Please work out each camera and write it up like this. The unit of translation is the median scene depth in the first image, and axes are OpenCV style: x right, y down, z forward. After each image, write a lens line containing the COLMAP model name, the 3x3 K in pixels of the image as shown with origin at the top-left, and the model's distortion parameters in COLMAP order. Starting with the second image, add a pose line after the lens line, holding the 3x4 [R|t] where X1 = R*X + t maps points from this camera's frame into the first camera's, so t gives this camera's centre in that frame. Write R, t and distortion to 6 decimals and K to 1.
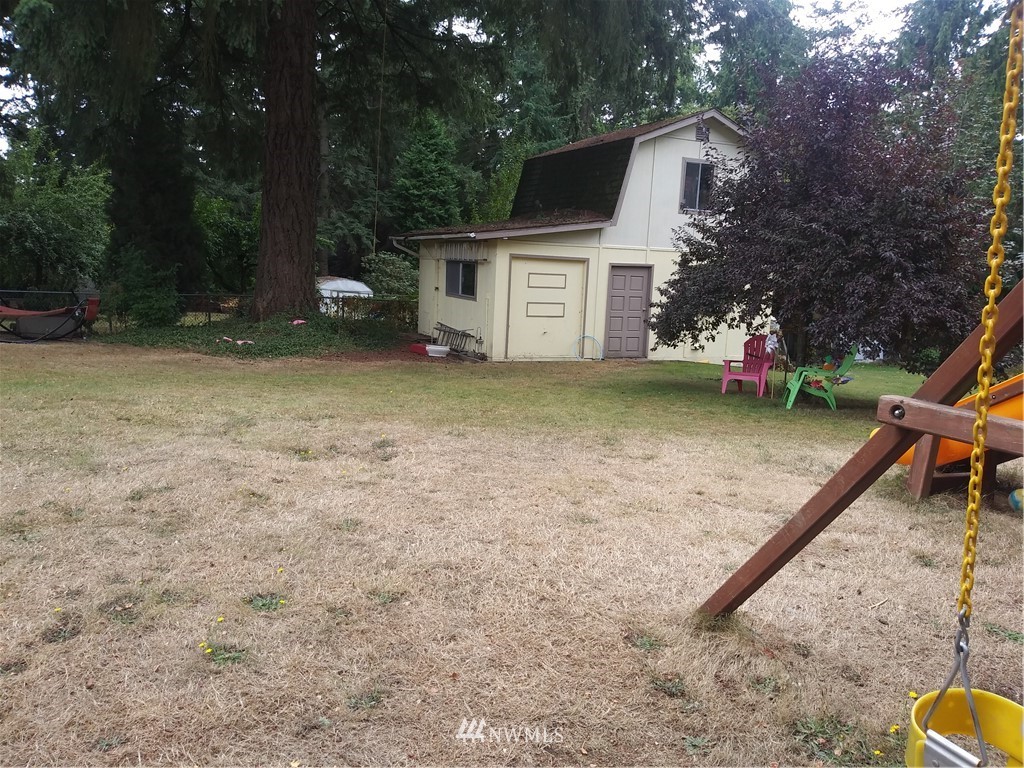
lens RADIAL K [[786.7, 0, 512.0], [0, 786.7, 384.0], [0, 0, 1]] dist [0.026580, -0.065324]
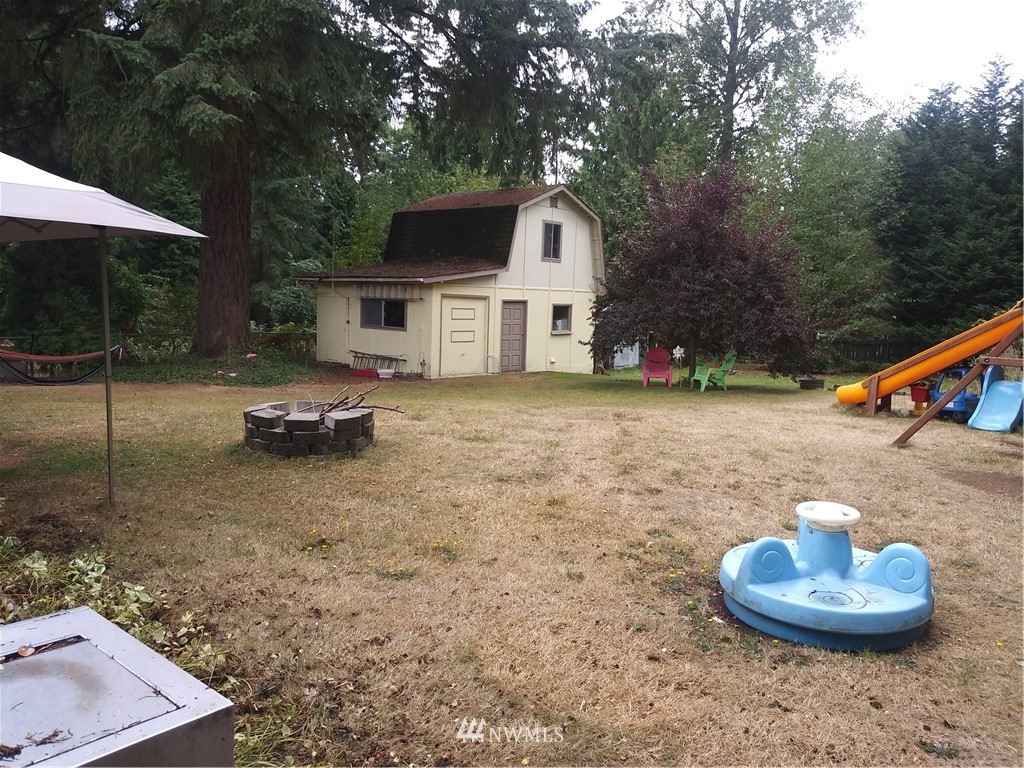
lens RADIAL K [[797.5, 0, 516.0], [0, 797.5, 375.3], [0, 0, 1]] dist [-0.056445, 0.060396]
pose [[0.908944, -0.055186, 0.413249, -0.401941], [0.071614, 0.997135, -0.024356, 0.005229], [-0.410721, 0.051733, 0.910292, -0.196191]]
